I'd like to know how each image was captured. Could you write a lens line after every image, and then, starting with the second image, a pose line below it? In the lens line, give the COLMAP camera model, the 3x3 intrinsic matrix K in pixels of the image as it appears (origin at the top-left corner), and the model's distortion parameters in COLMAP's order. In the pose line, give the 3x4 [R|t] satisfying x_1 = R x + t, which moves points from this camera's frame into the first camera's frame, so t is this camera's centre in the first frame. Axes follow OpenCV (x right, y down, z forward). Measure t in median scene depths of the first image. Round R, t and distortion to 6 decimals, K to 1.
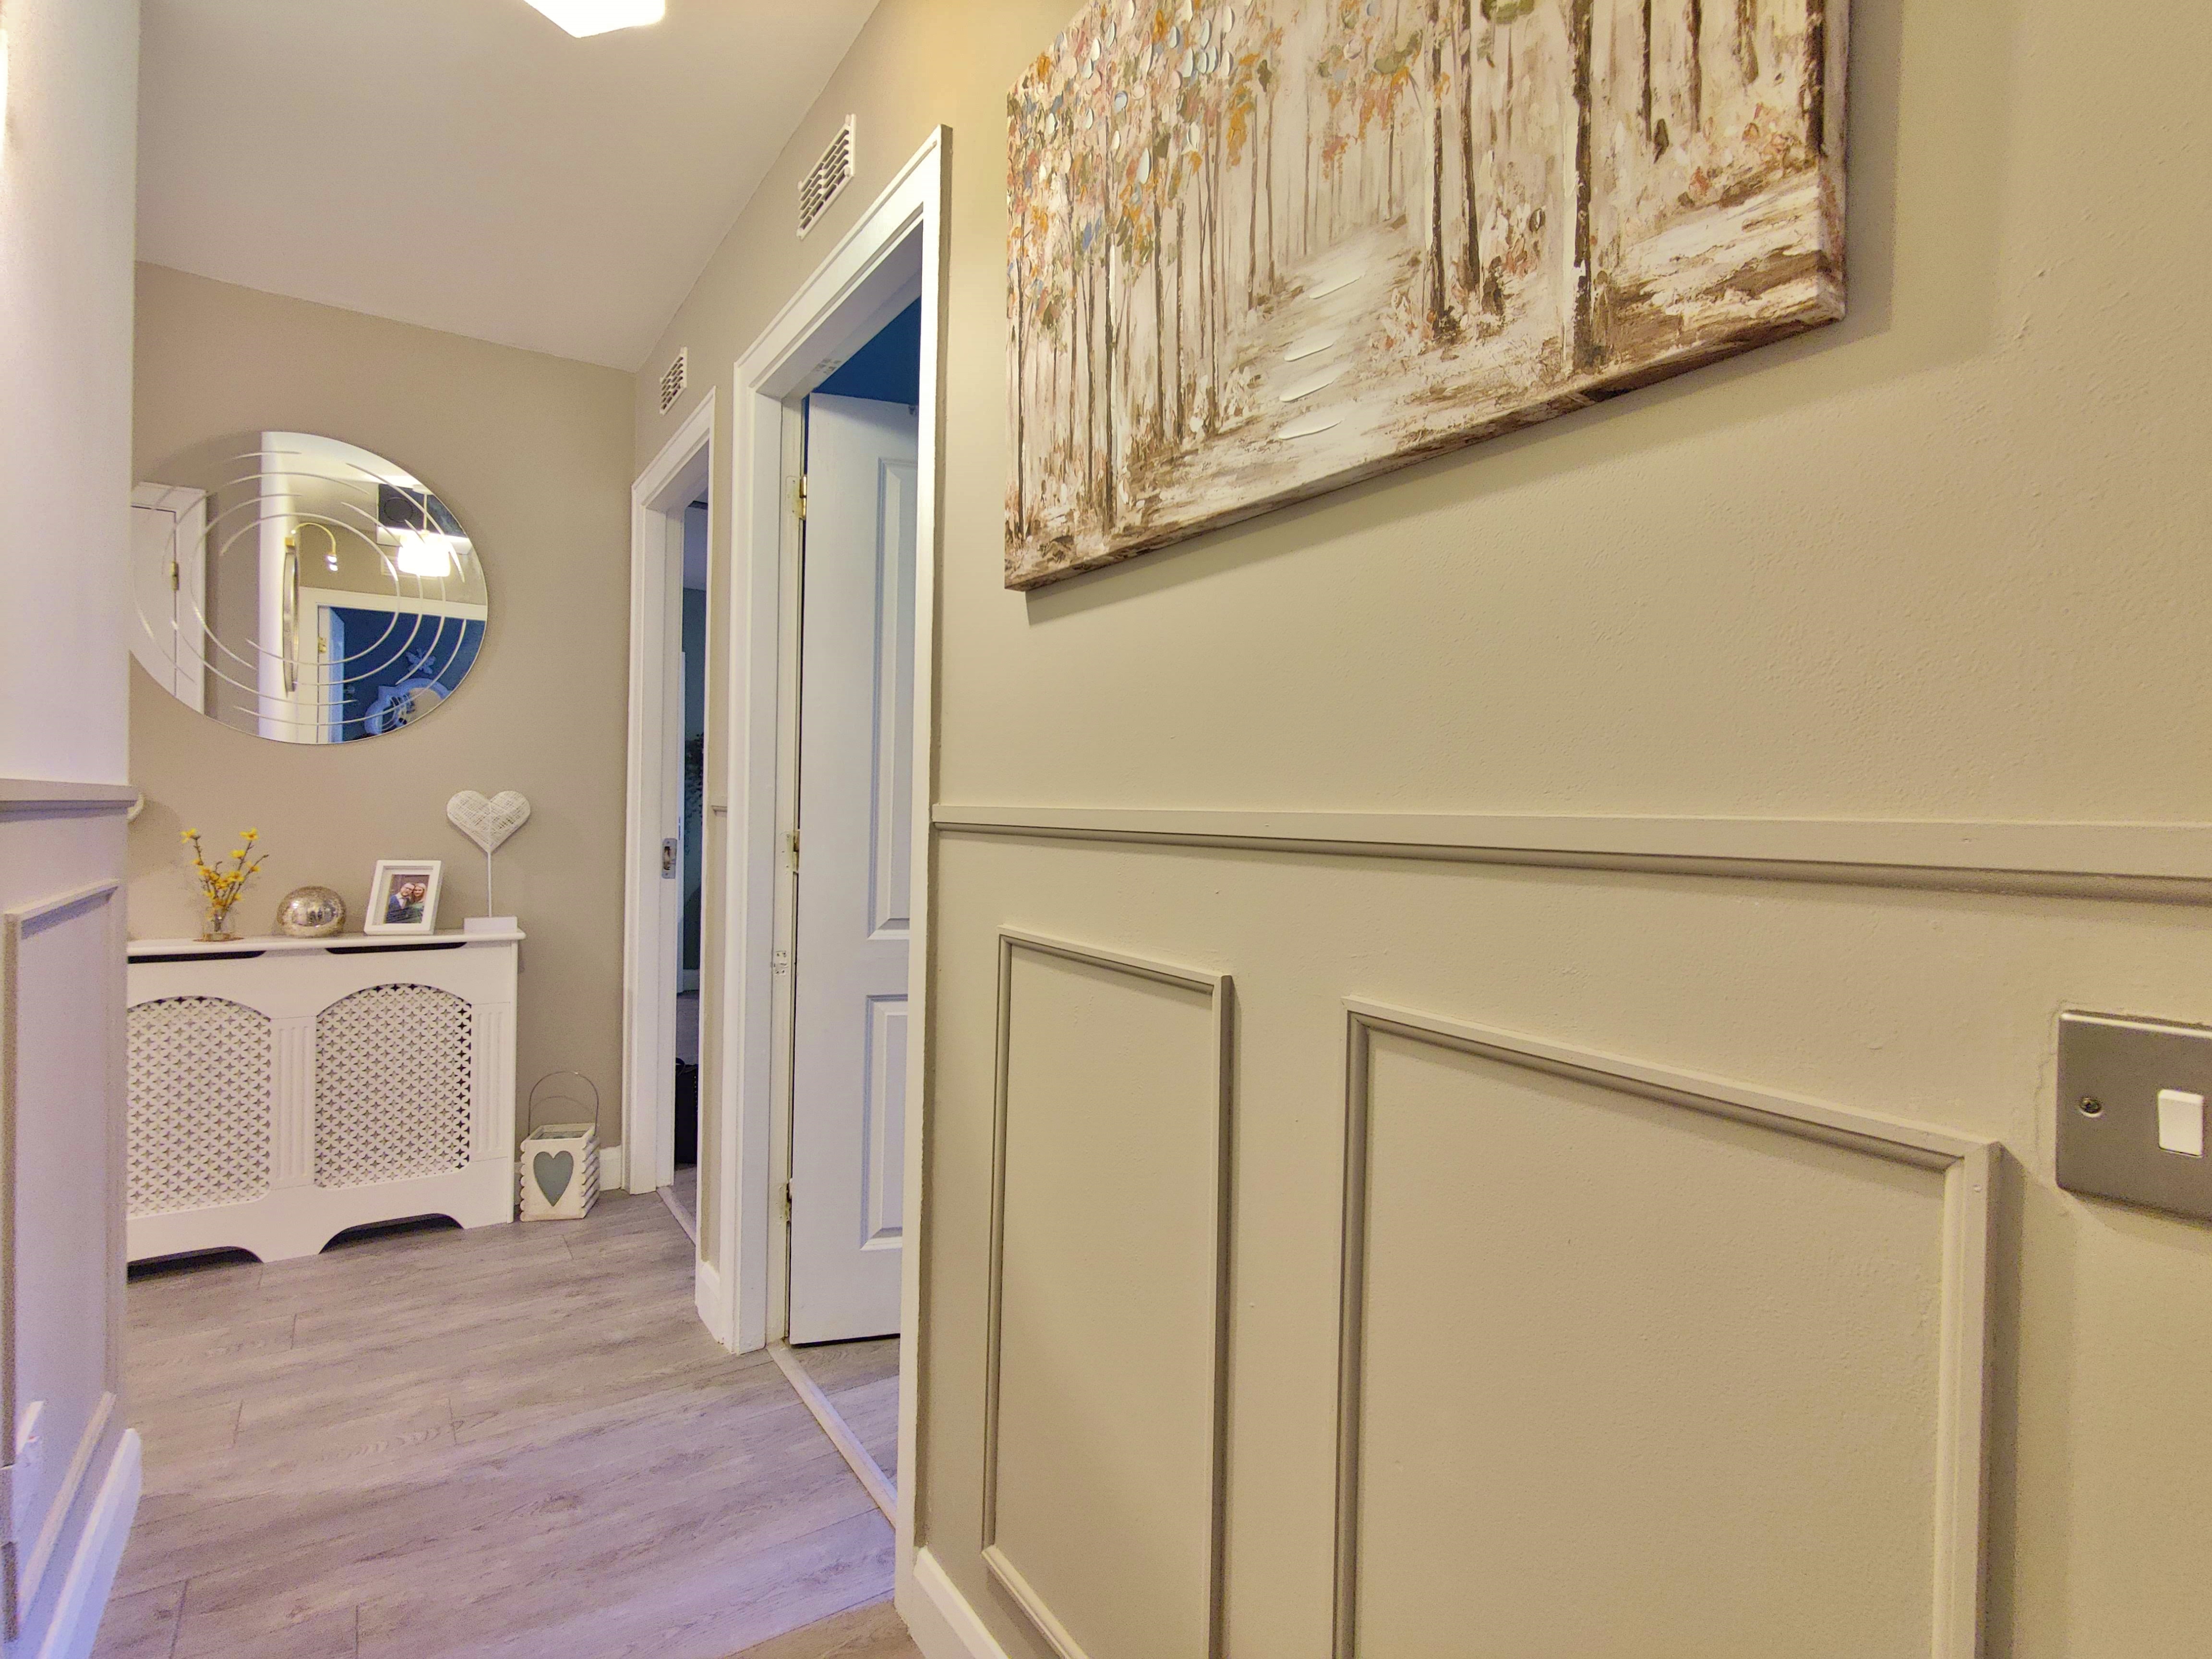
lens RADIAL K [[1095.0, 0, 1108.9], [0, 1095.0, 823.1], [0, 0, 1]] dist [0.001706, 0.002396]
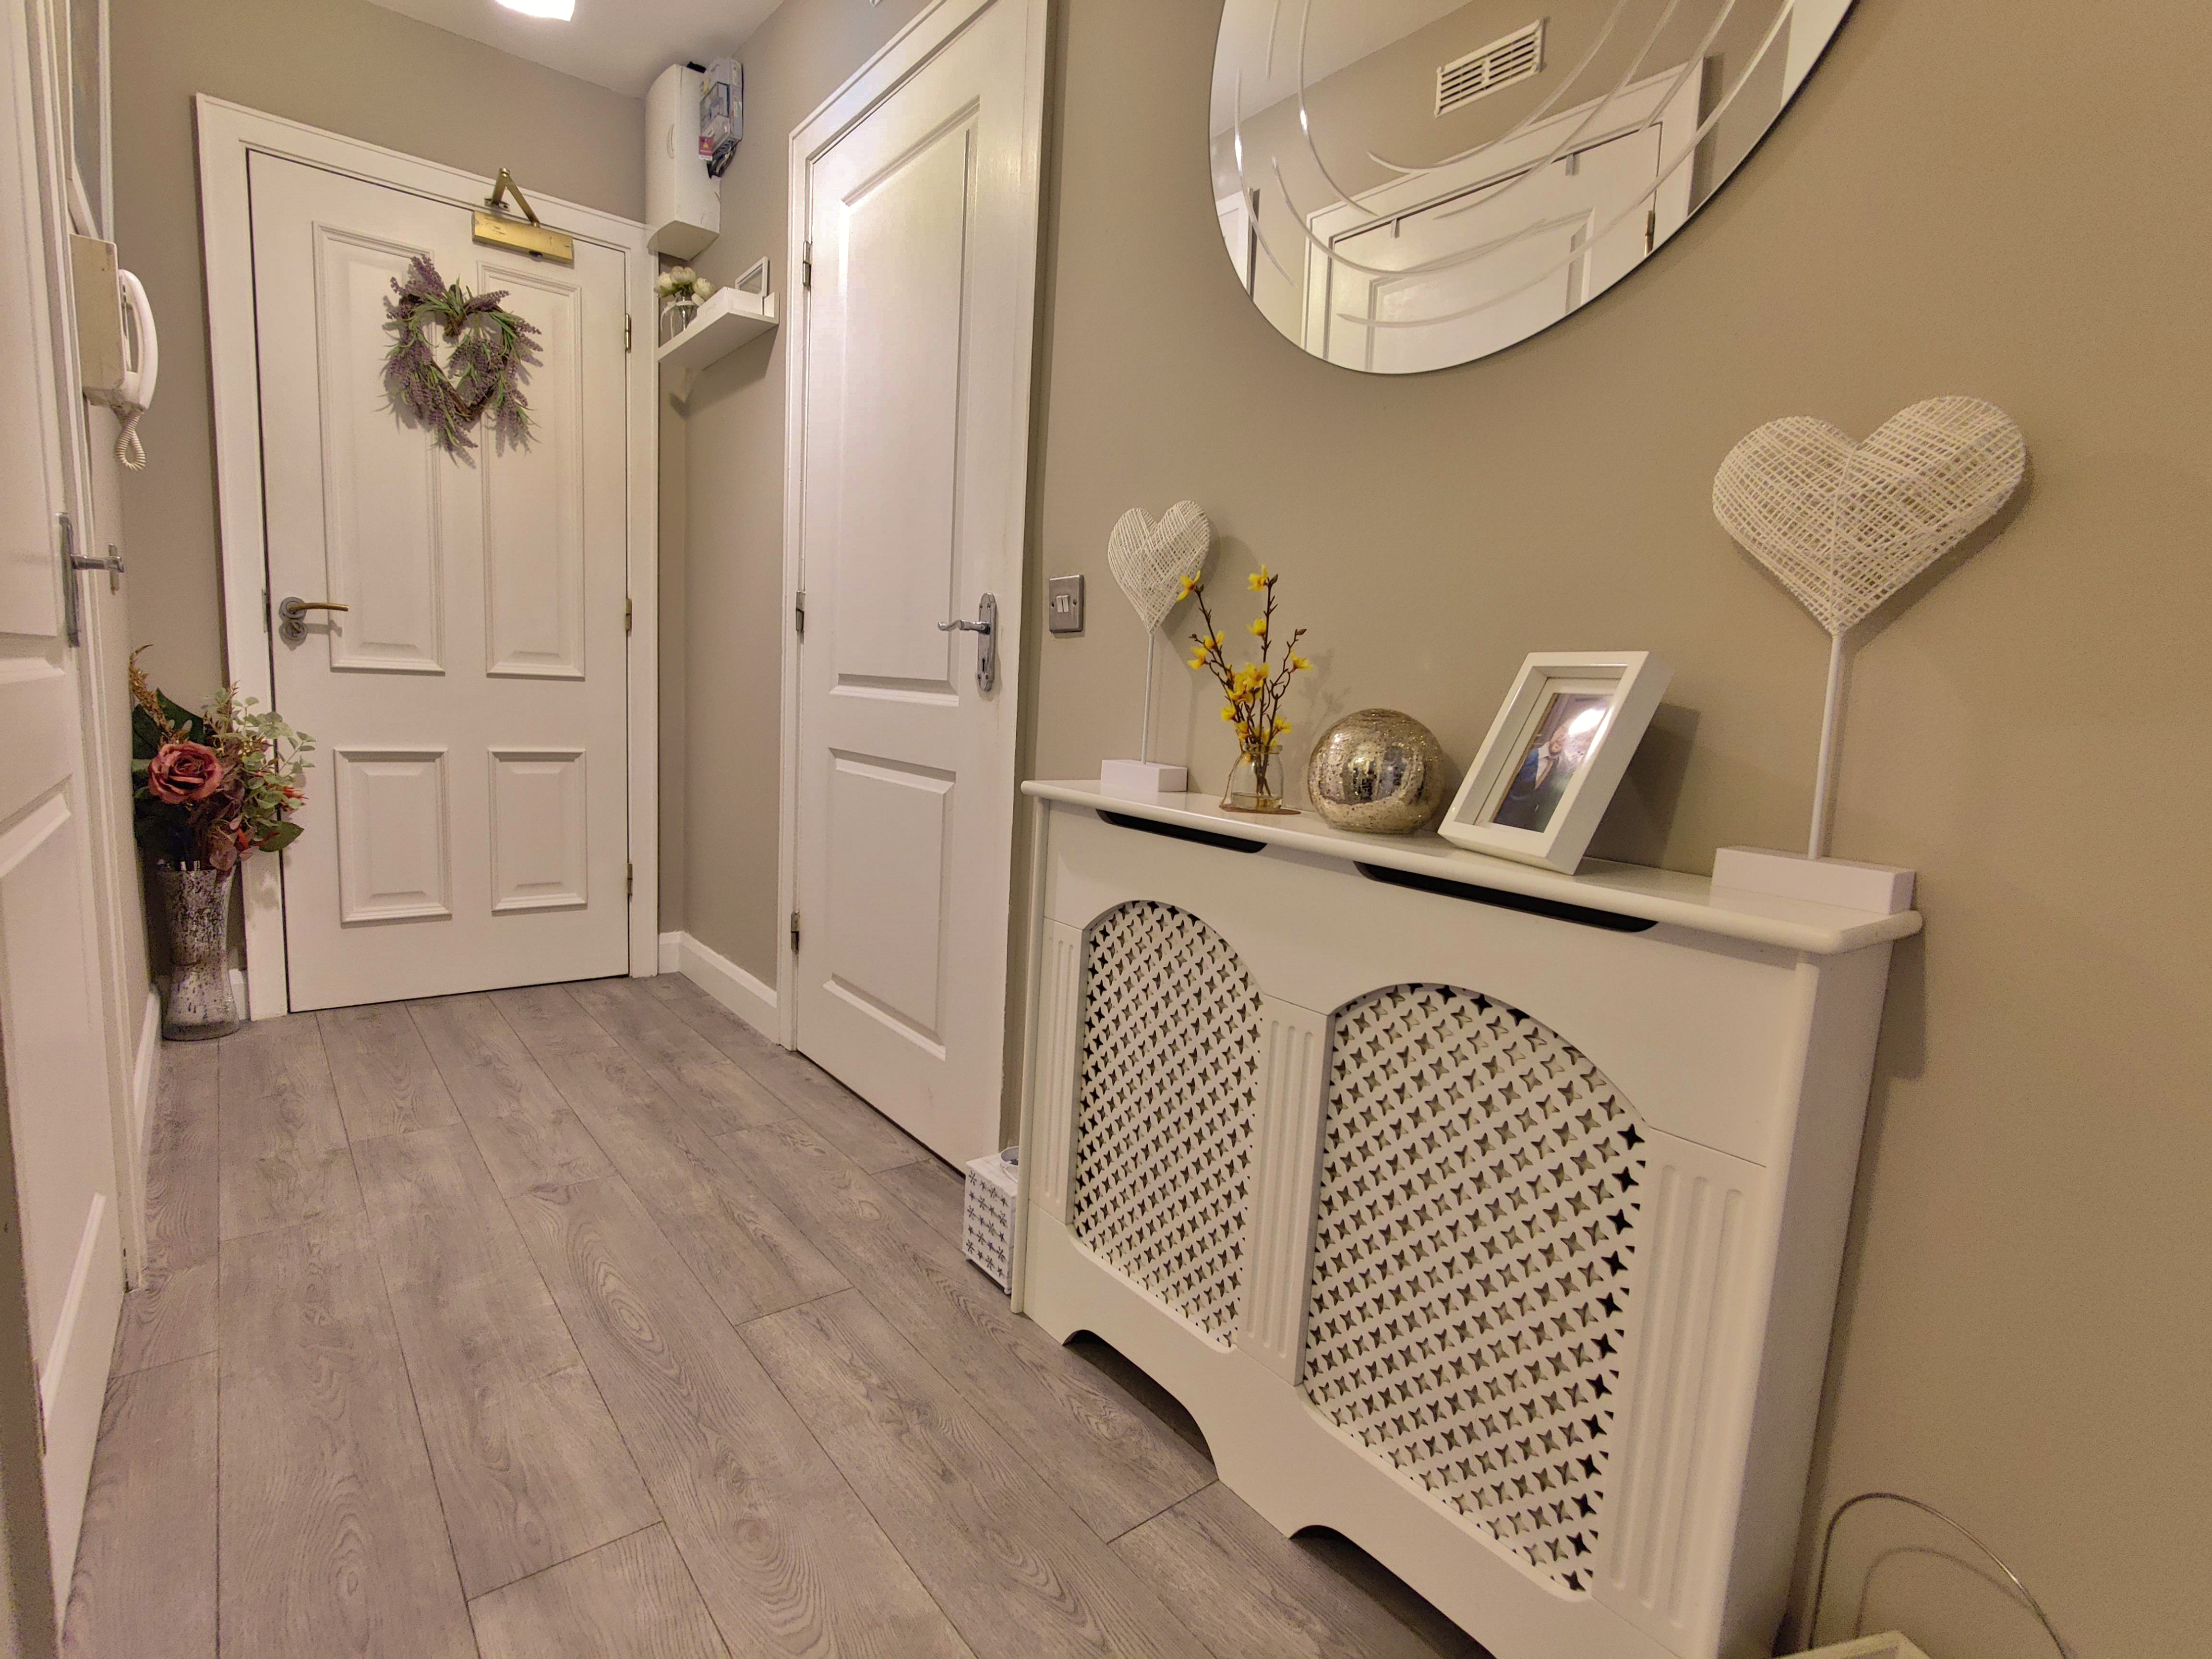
lens RADIAL K [[1095.0, 0, 1106.1], [0, 1095.0, 830.5], [0, 0, 1]] dist [0.001706, 0.002396]
pose [[0.067766, 0.117812, -0.990721, -0.305994], [-0.059986, 0.991688, 0.113824, 0.060121], [0.995896, 0.051716, 0.074270, 0.837701]]
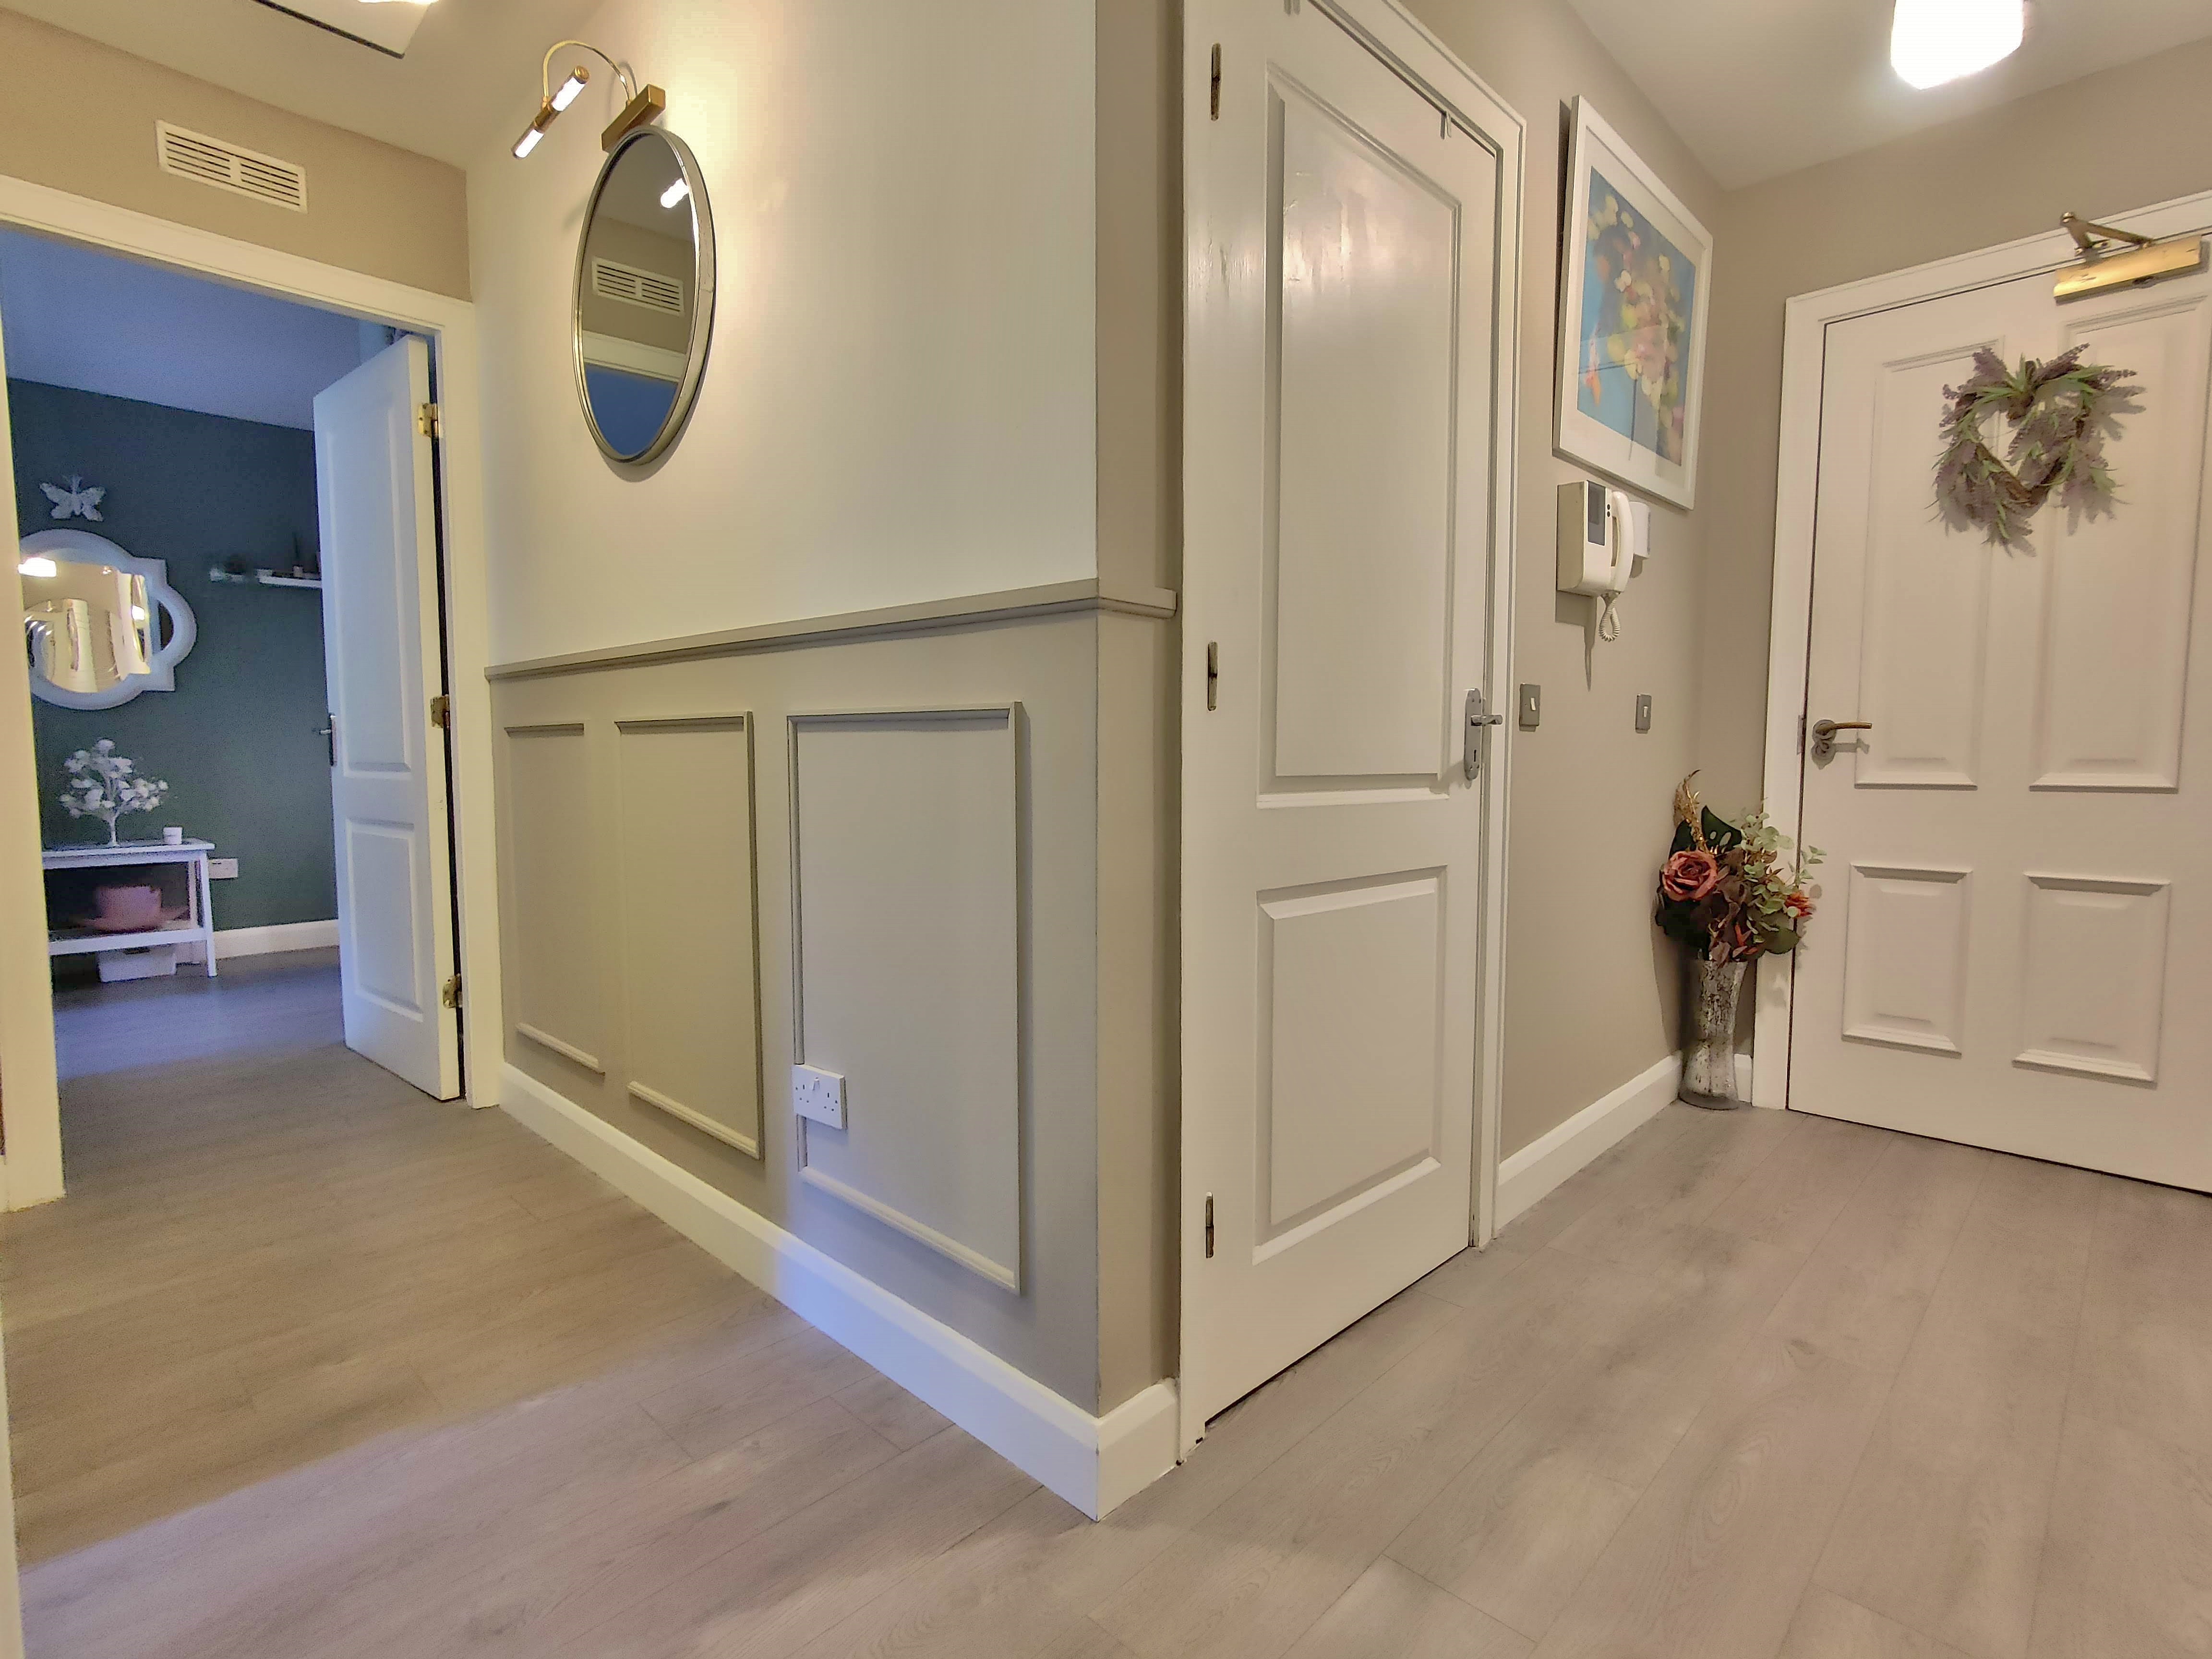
lens RADIAL K [[1095.0, 0, 1103.7], [0, 1095.0, 834.5], [0, 0, 1]] dist [0.001706, 0.002396]
pose [[-0.979175, -0.004807, -0.202959, -0.530441], [-0.020812, 0.996830, 0.076797, 0.048507], [0.201946, 0.079422, -0.976171, 1.145776]]
